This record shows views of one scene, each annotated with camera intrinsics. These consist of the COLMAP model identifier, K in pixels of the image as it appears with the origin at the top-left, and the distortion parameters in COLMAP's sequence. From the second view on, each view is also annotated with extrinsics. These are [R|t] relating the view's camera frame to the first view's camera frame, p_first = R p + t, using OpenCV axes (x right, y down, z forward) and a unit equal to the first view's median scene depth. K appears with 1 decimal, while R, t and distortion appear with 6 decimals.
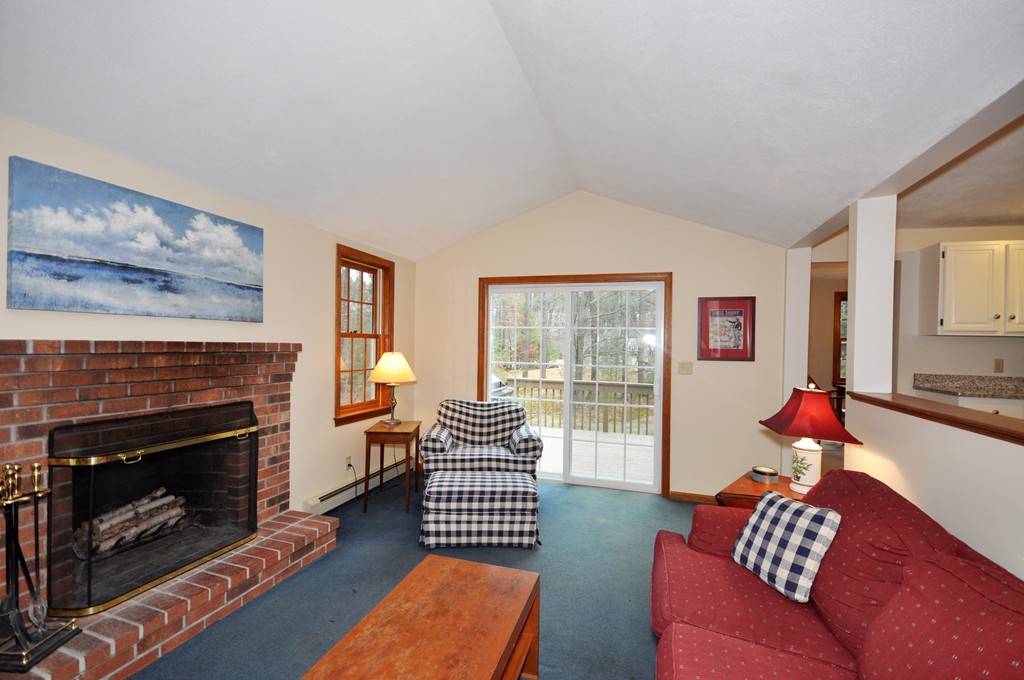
lens RADIAL K [[457.1, 0, 516.1], [0, 457.1, 346.2], [0, 0, 1]] dist [0.003873, -0.001308]
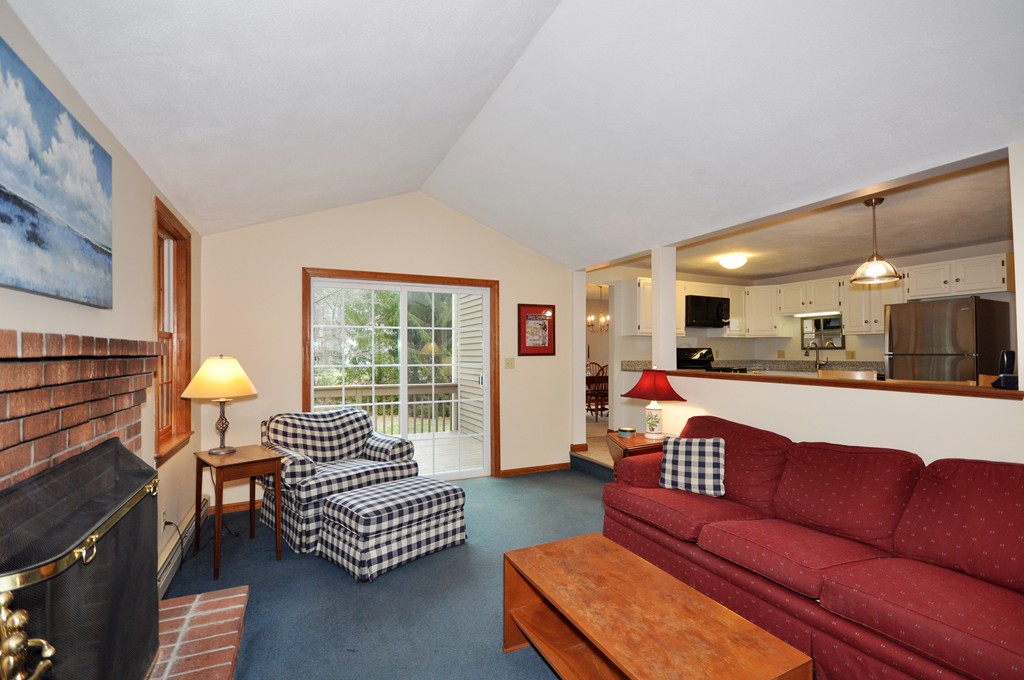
lens RADIAL K [[457.1, 0, 516.2], [0, 457.1, 341.8], [0, 0, 1]] dist [0.003873, -0.001308]
pose [[0.725167, -0.005762, 0.688549, -0.581313], [0.019098, 0.999749, -0.011747, 0.010499], [-0.688308, 0.021668, 0.725095, 0.178819]]
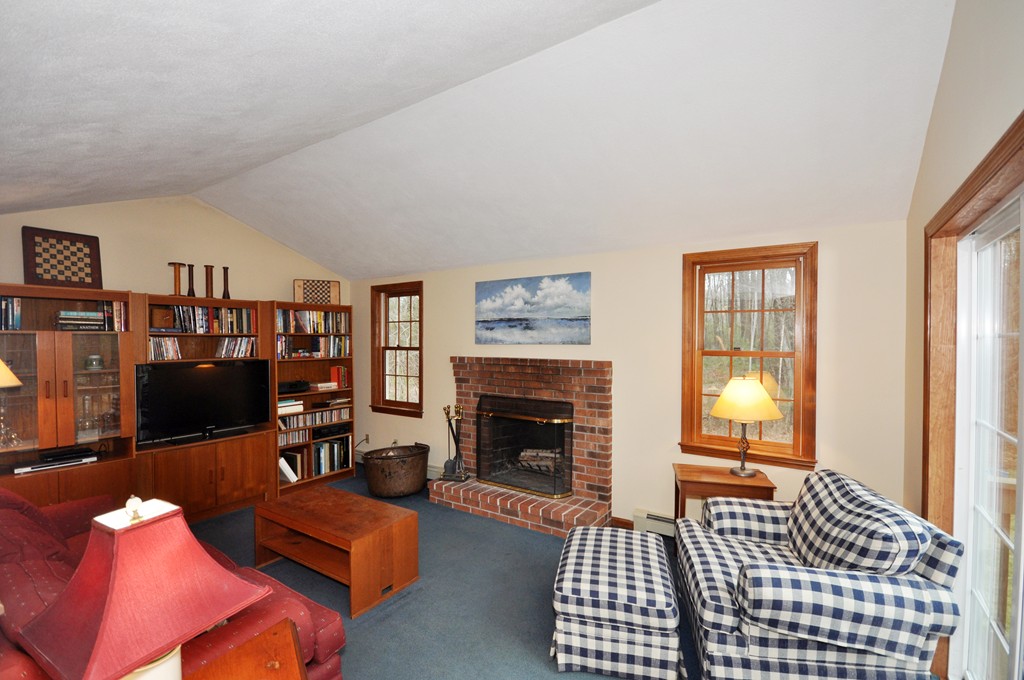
lens RADIAL K [[457.1, 0, 507.2], [0, 457.1, 349.8], [0, 0, 1]] dist [0.003873, -0.001308]
pose [[-0.297875, 0.001912, -0.954603, 0.738294], [-0.011483, 0.999918, 0.005586, -0.041297], [0.954536, 0.012626, -0.297829, 1.160521]]
